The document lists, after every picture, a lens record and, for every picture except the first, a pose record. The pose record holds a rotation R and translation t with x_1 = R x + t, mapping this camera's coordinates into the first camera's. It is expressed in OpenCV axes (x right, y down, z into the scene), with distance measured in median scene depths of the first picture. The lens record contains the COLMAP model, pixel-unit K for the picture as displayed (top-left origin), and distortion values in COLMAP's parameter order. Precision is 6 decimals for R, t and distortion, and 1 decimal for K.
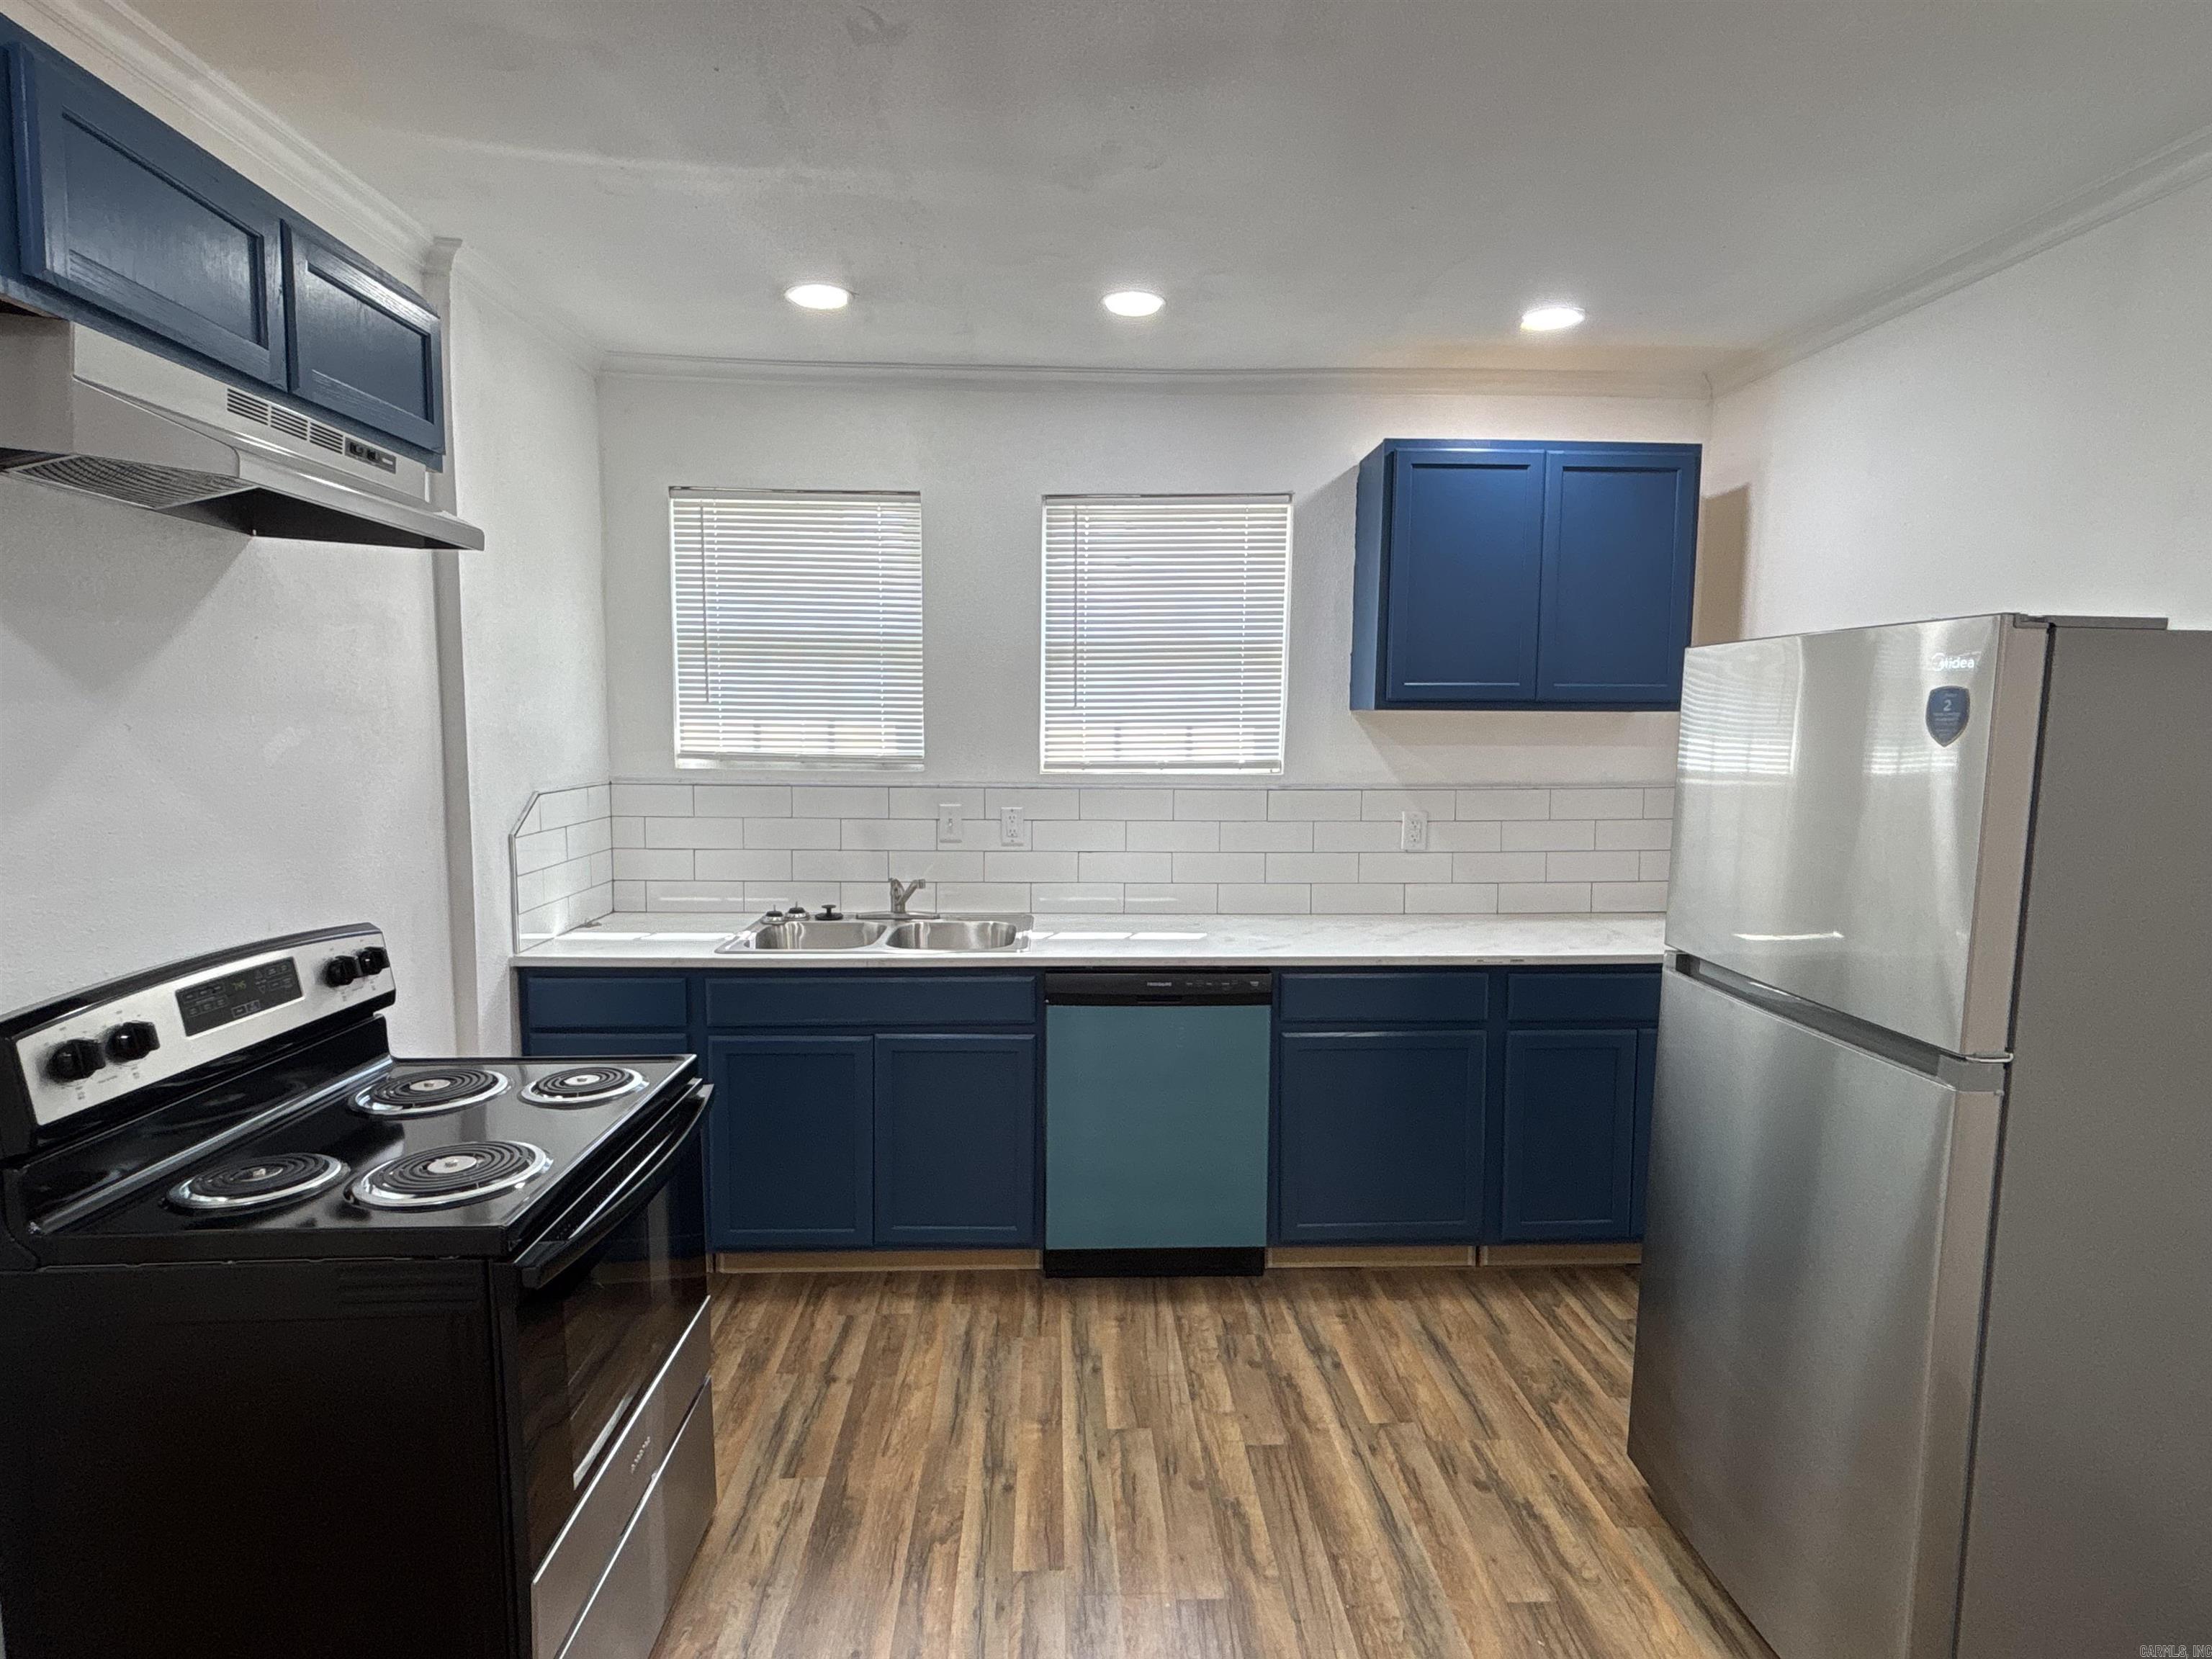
lens RADIAL K [[1164.2, 0, 1106.0], [0, 1164.2, 829.5], [0, 0, 1]] dist [0.046732, -0.030783]
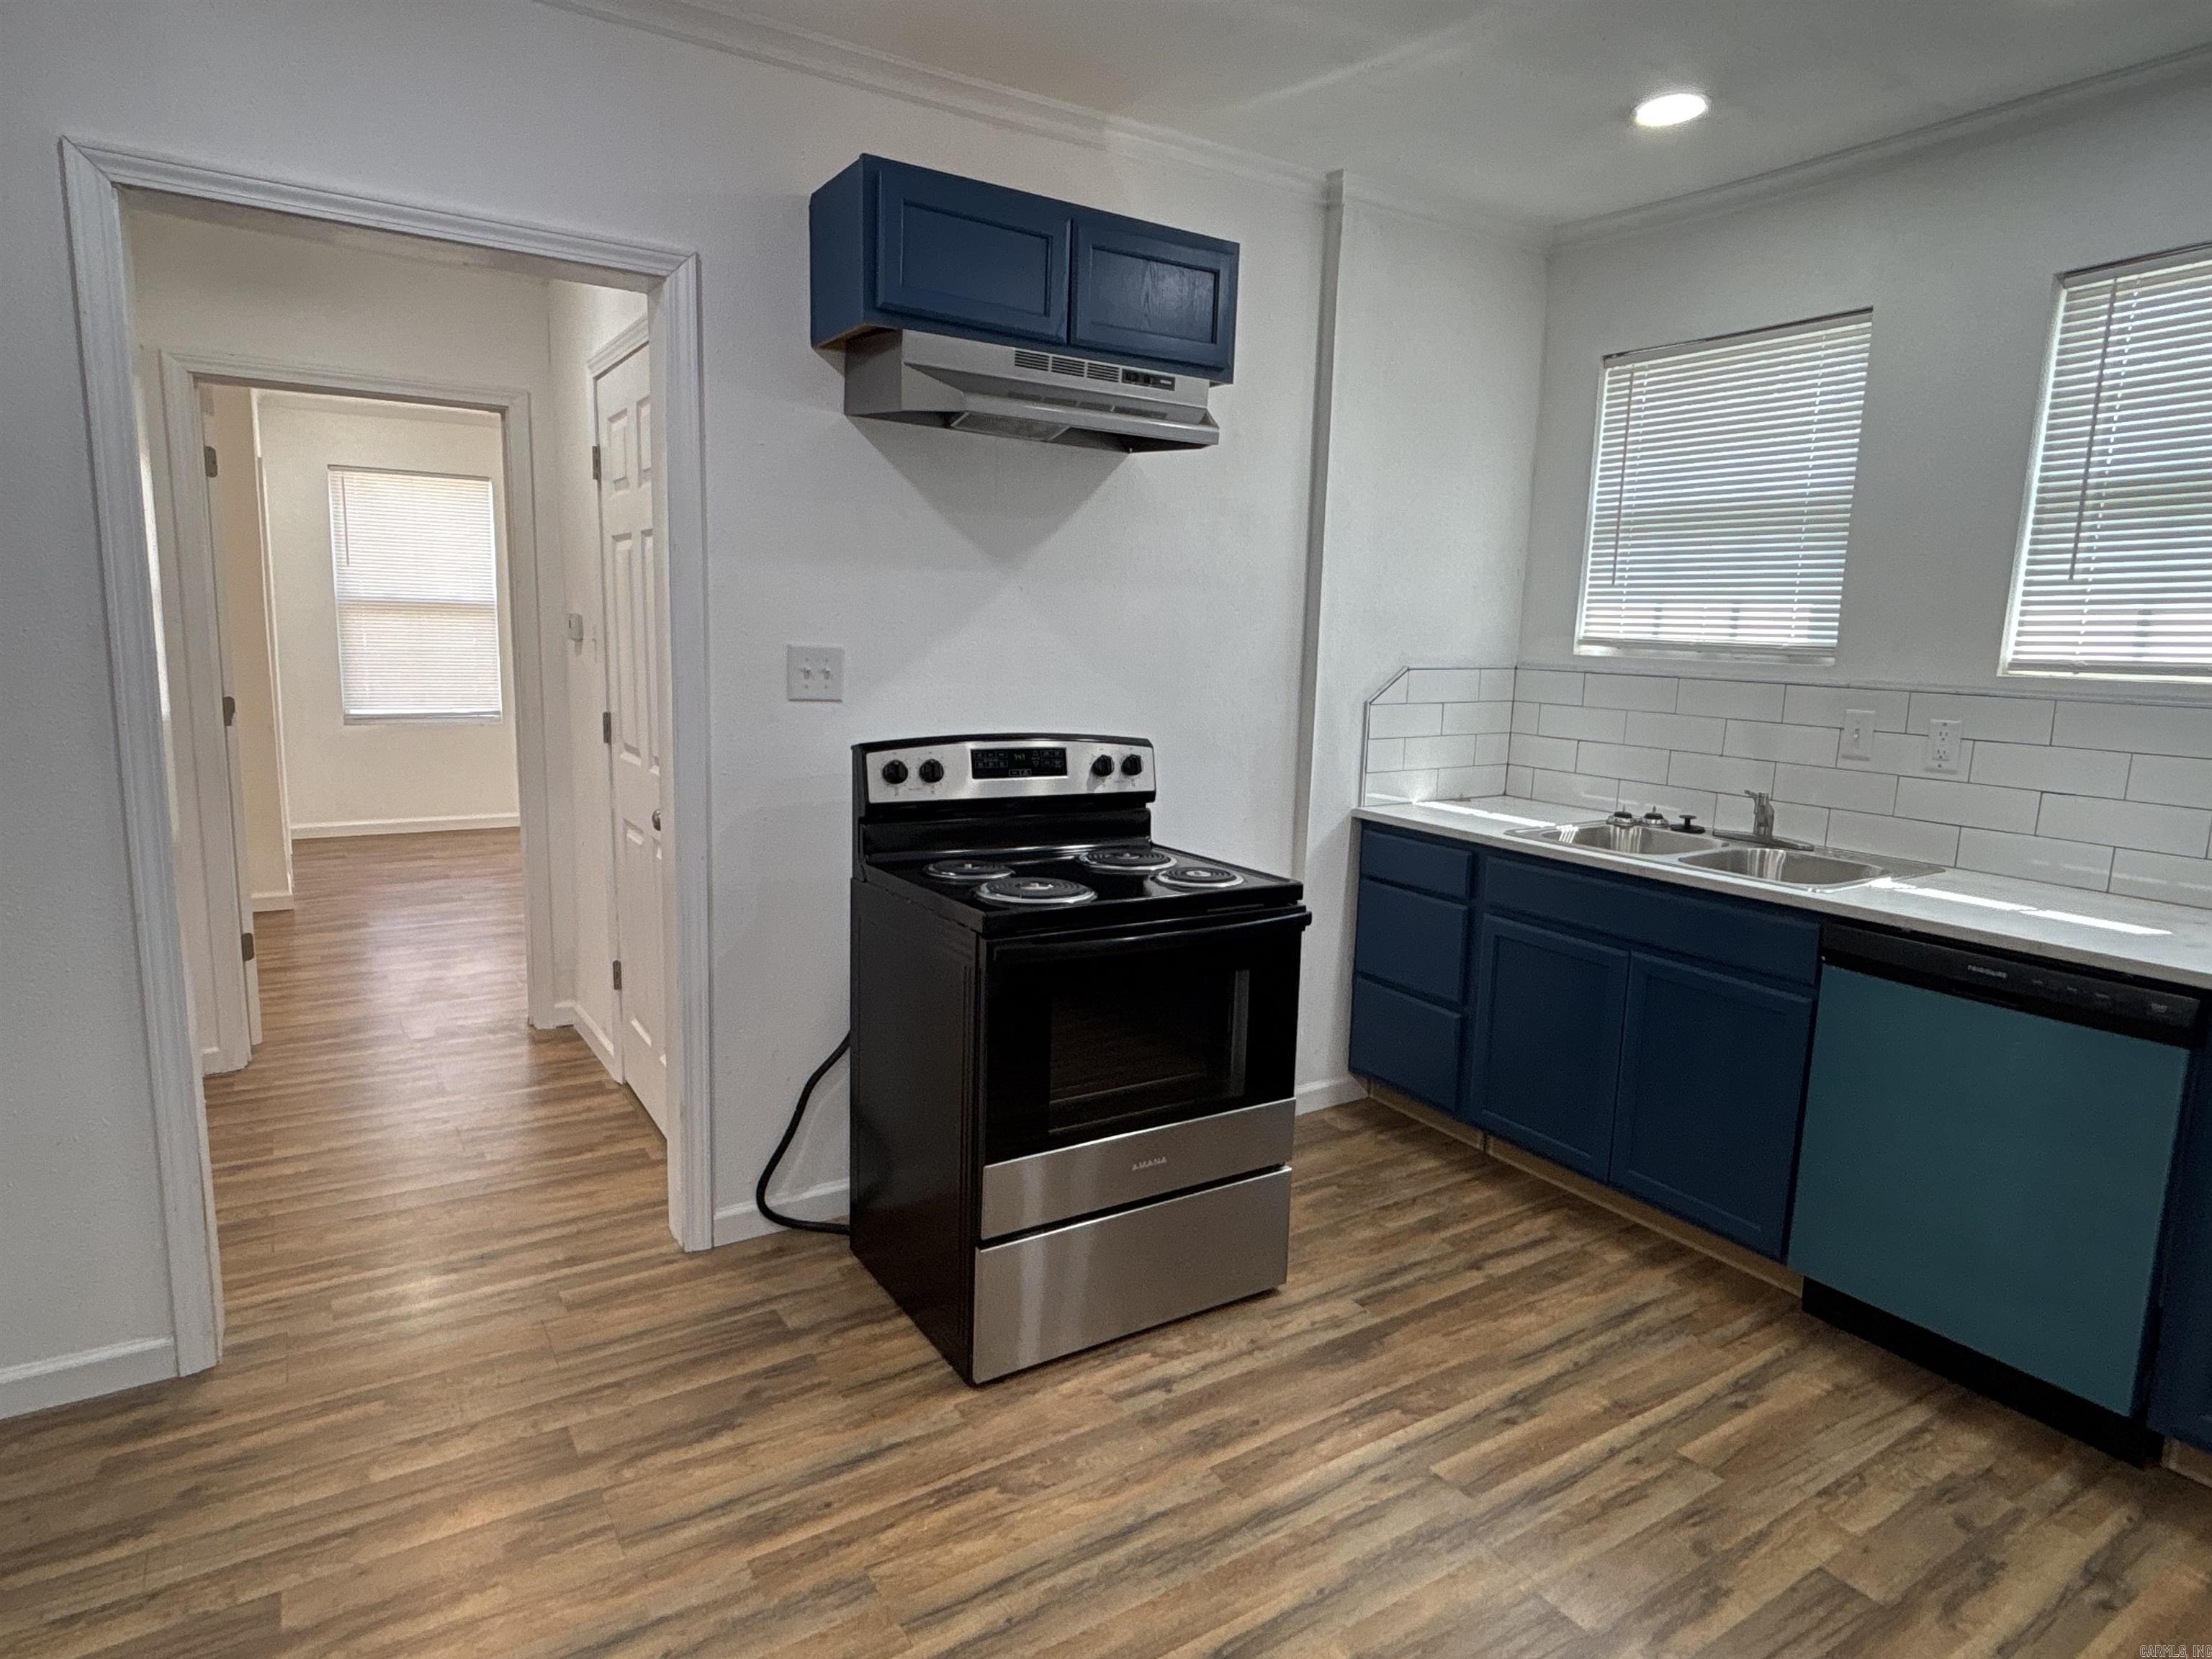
lens RADIAL K [[1277.4, 0, 1106.0], [0, 1277.4, 829.5], [0, 0, 1]] dist [0.003374, 0.004981]
pose [[0.509746, 0.143623, -0.848252, 0.435428], [-0.104361, 0.989009, 0.104741, 0.025303], [0.853972, 0.035133, 0.519131, 0.159588]]
